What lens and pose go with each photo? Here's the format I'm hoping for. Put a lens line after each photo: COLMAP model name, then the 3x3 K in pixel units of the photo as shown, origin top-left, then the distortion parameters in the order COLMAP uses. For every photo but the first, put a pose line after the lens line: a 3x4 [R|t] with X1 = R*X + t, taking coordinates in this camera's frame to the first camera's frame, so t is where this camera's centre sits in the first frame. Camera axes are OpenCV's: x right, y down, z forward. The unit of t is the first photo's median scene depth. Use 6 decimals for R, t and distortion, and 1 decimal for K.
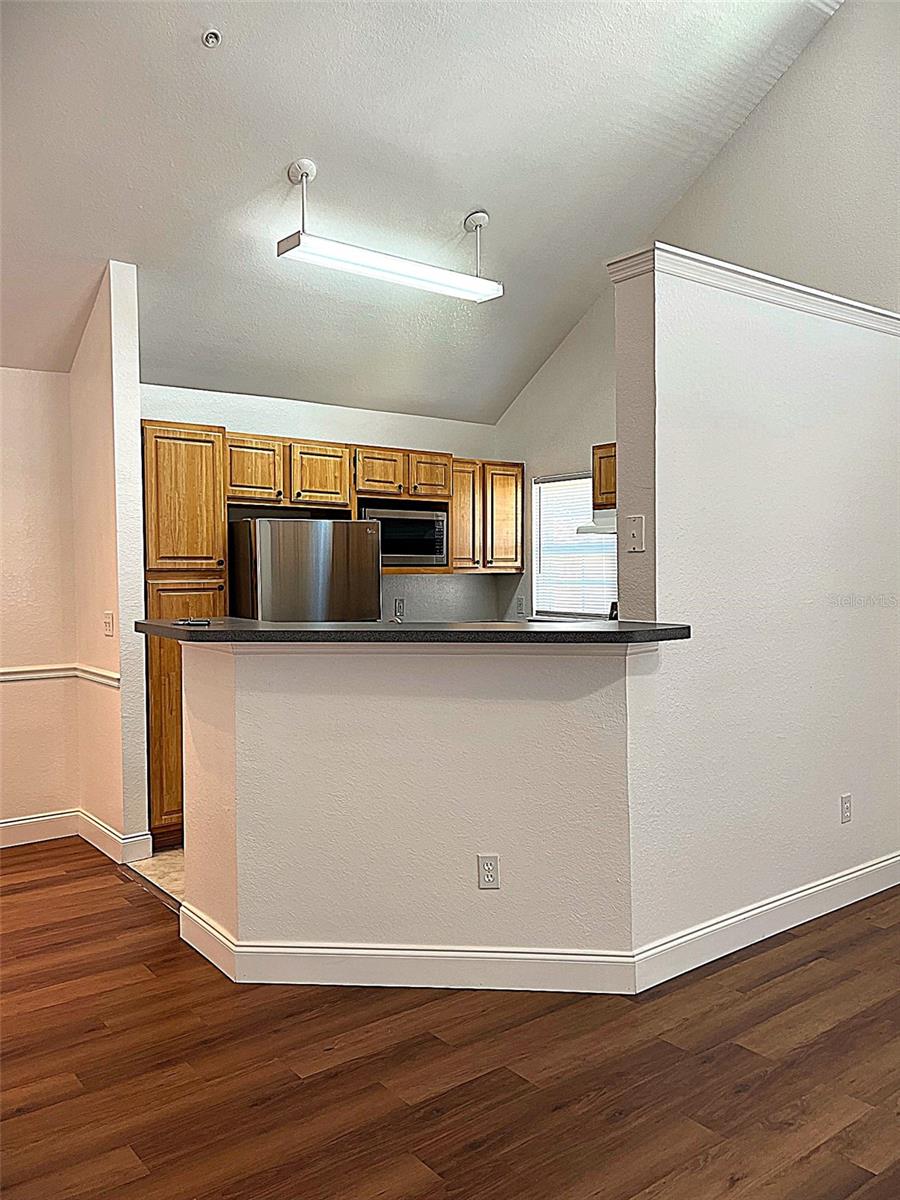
lens RADIAL K [[942.8, 0, 450.0], [0, 942.8, 603.2], [0, 0, 1]] dist [0.090809, 0.001437]
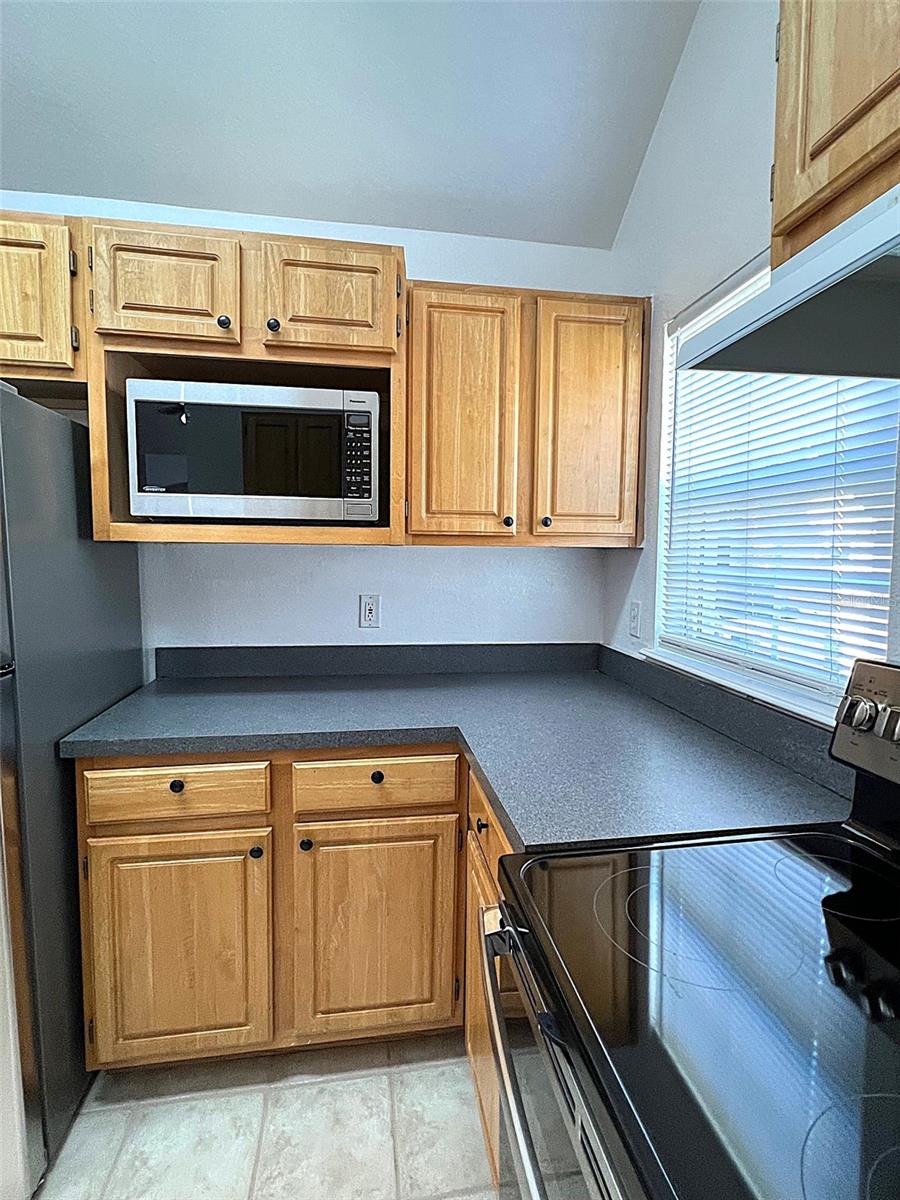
lens RADIAL K [[575.9, 0, 454.2], [0, 575.9, 591.7], [0, 0, 1]] dist [-0.002695, 0.000458]
pose [[0.872219, 0.040014, -0.487476, 0.140055], [-0.029548, 0.999138, 0.029145, -0.017496], [0.488222, -0.011017, 0.872650, 0.752480]]
